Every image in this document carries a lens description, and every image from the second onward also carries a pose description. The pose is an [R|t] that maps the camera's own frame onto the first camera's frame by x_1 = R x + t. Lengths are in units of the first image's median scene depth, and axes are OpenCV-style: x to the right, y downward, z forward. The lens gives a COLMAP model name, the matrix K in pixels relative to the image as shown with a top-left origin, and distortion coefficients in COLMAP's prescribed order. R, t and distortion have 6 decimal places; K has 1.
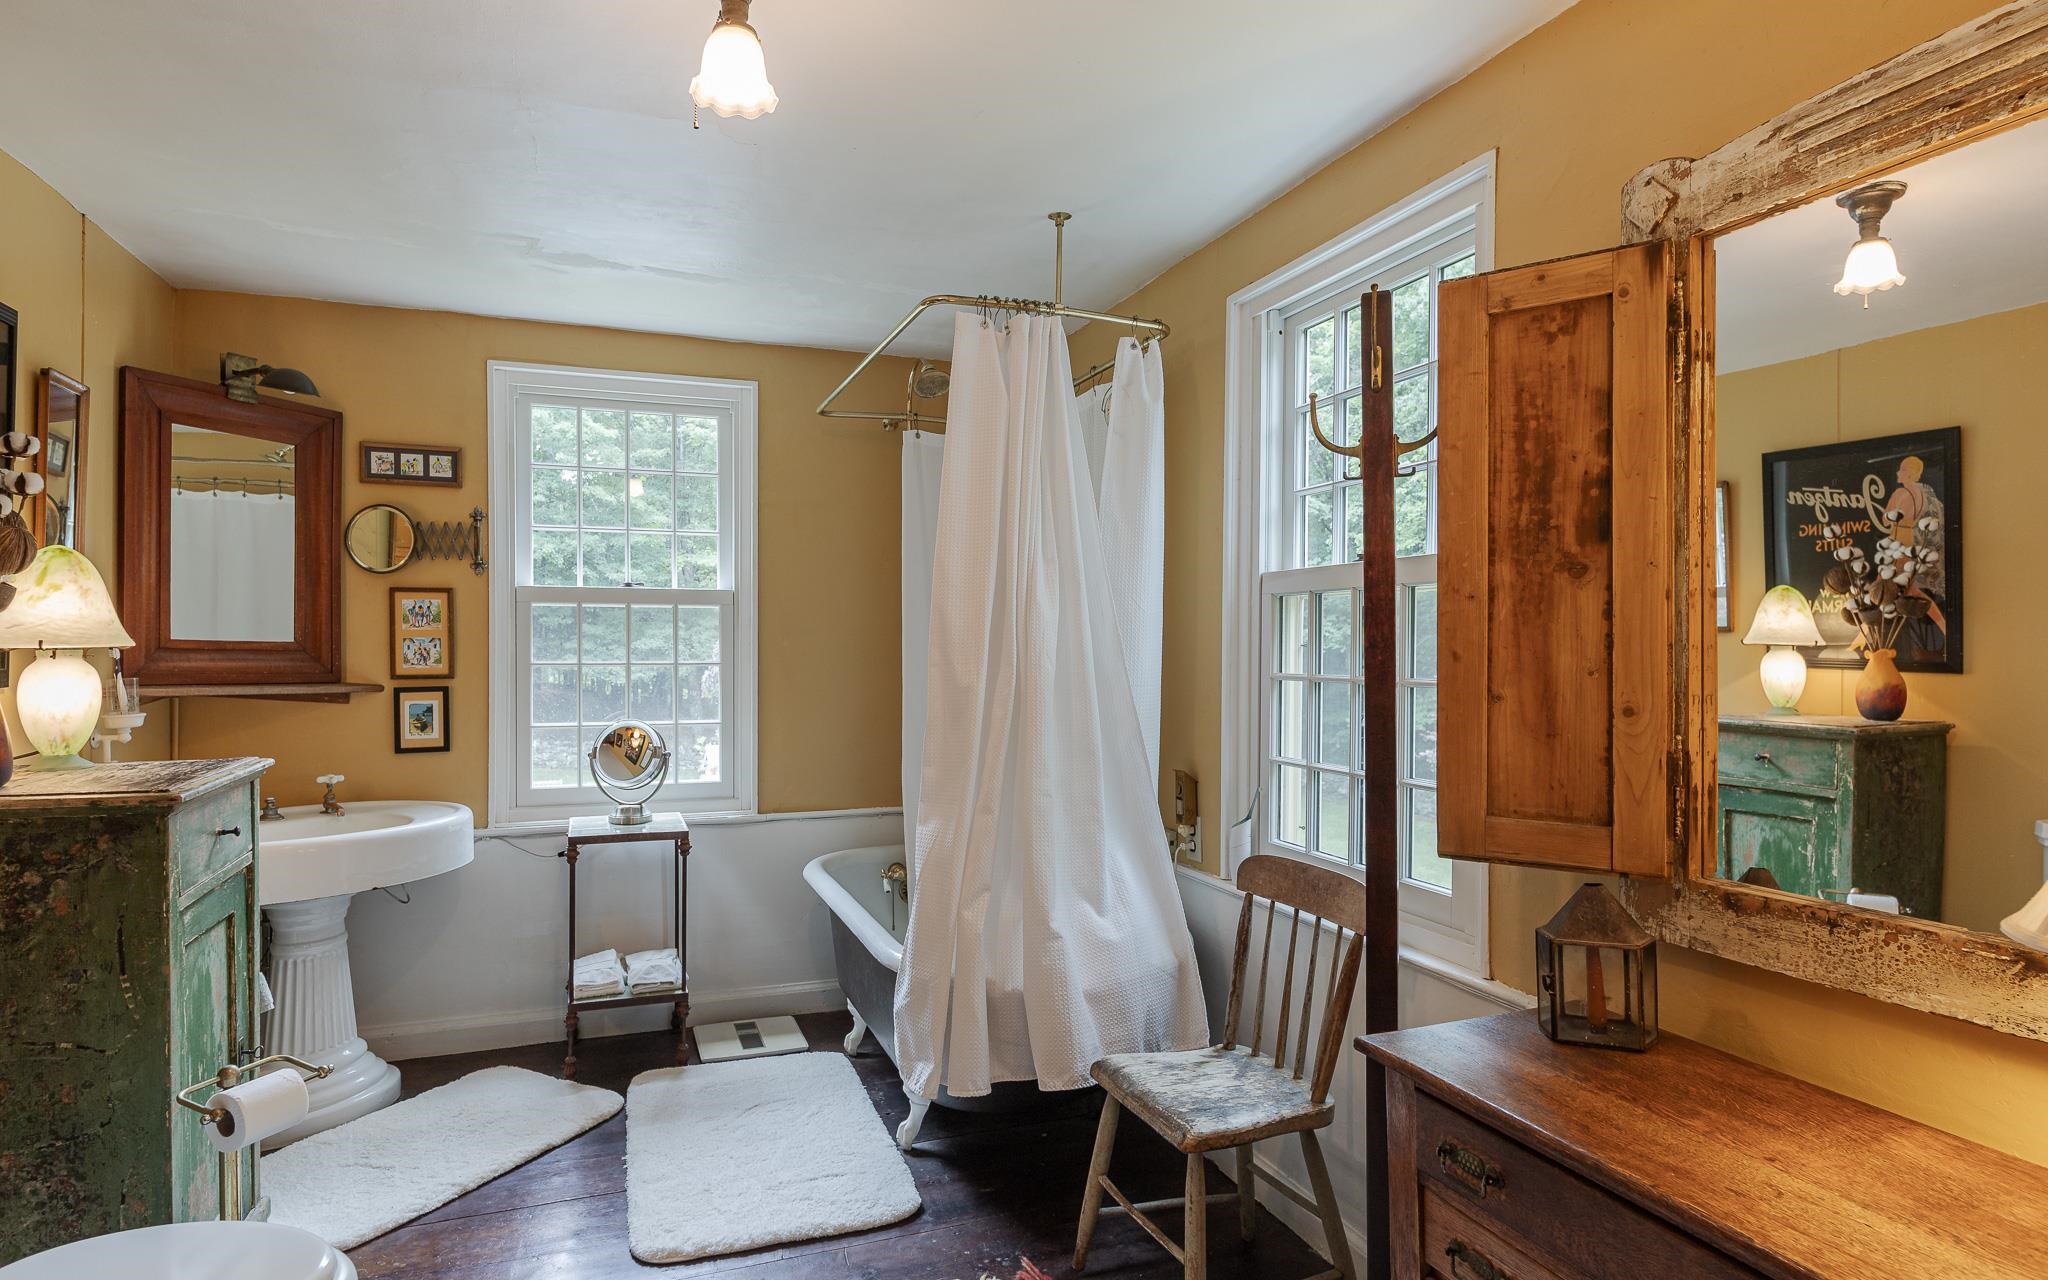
lens RADIAL K [[1069.9, 0, 1021.5], [0, 1069.9, 639.7], [0, 0, 1]] dist [0.005444, -0.005199]
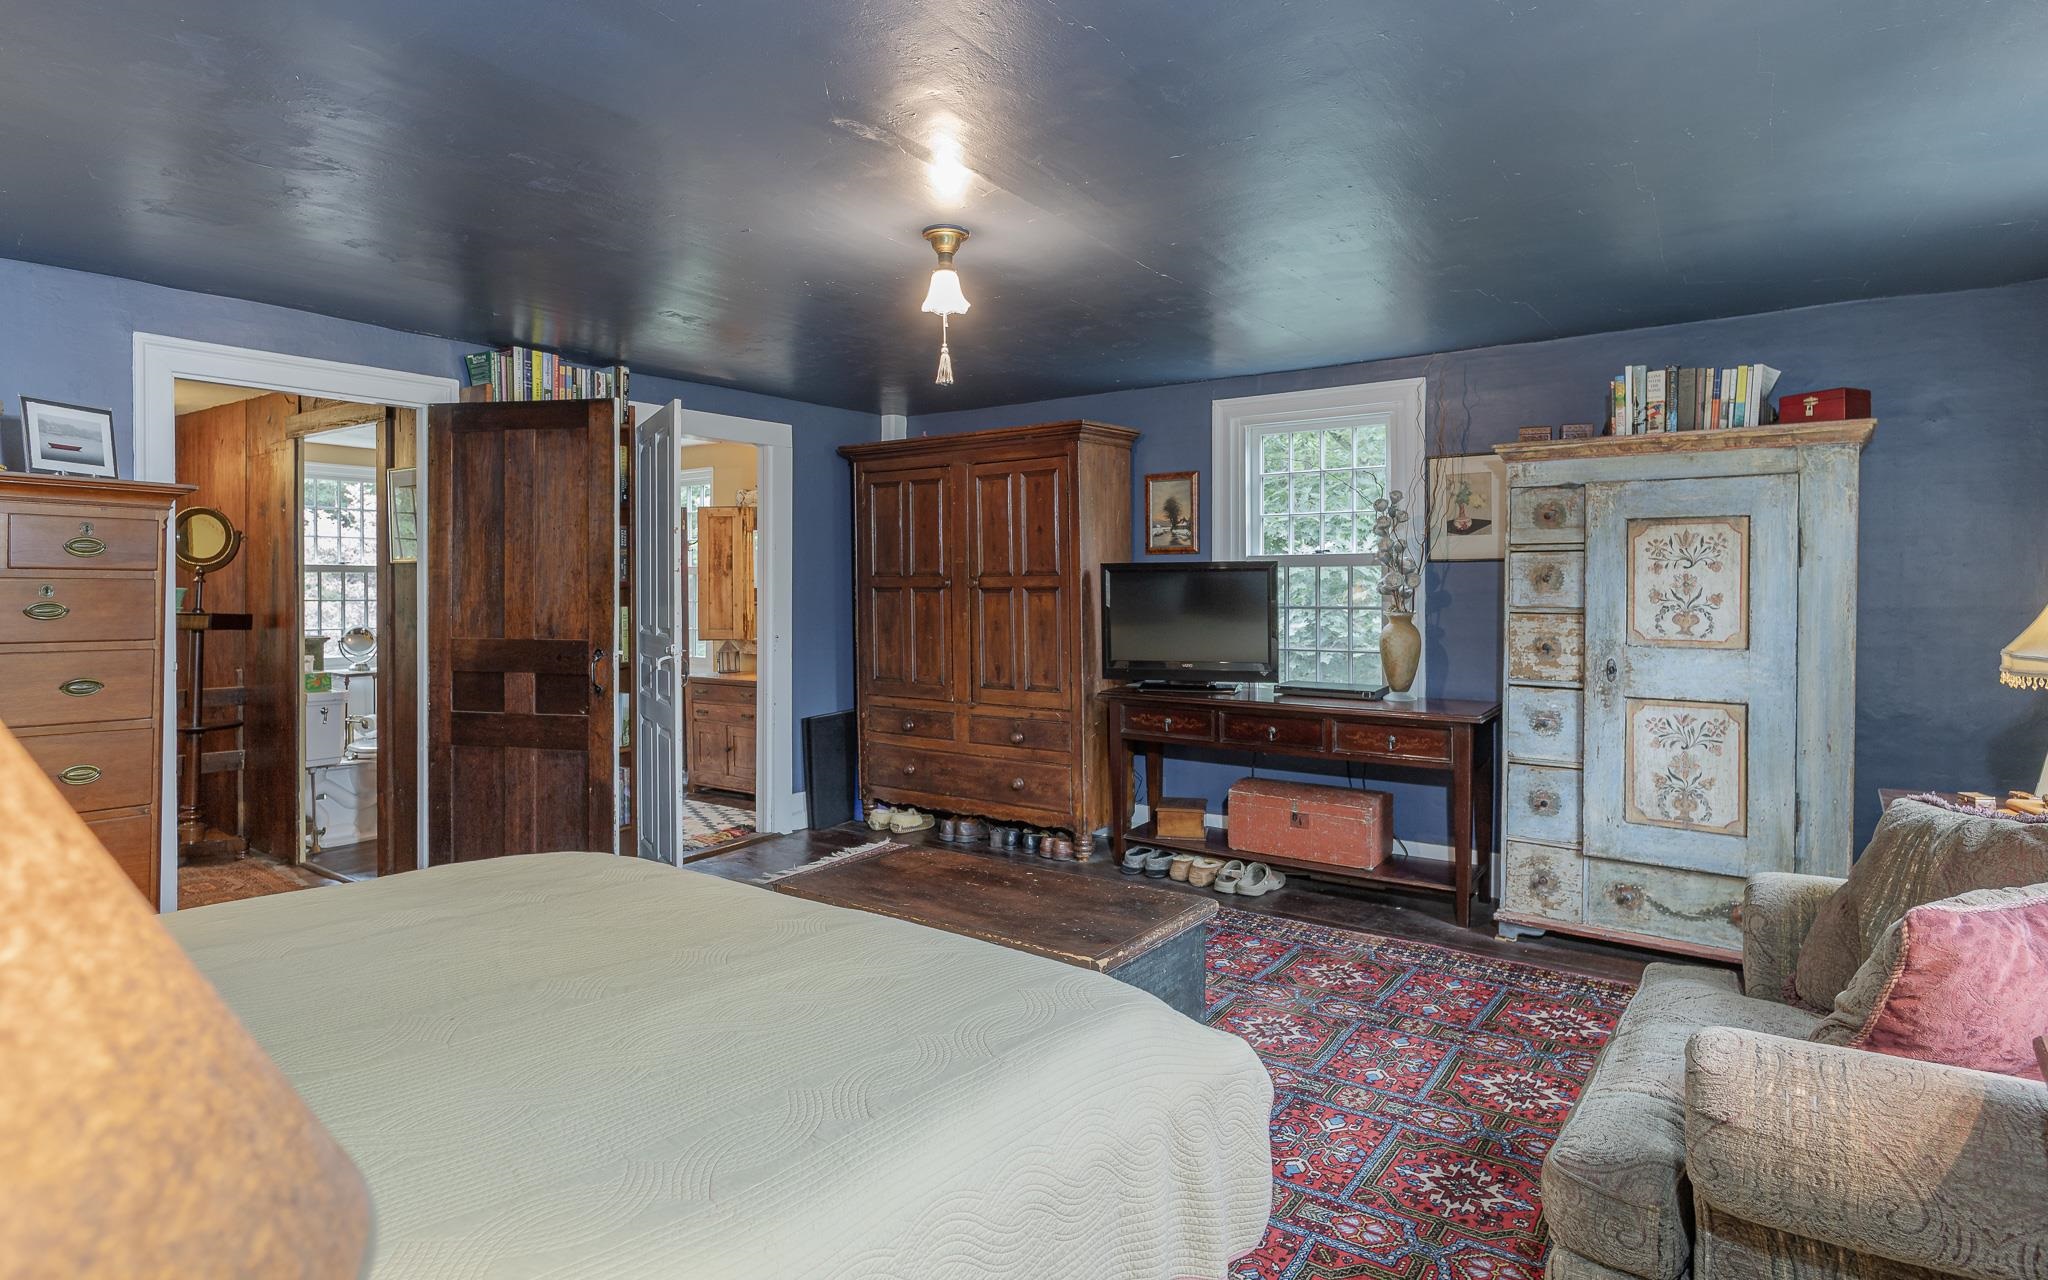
lens RADIAL K [[1069.9, 0, 1037.1], [0, 1069.9, 595.5], [0, 0, 1]] dist [0.005444, -0.005199]
pose [[0.837395, -0.004147, 0.546582, -0.859046], [0.002235, 0.999989, 0.004164, 0.007442], [-0.546593, -0.002265, 0.837395, -3.511354]]
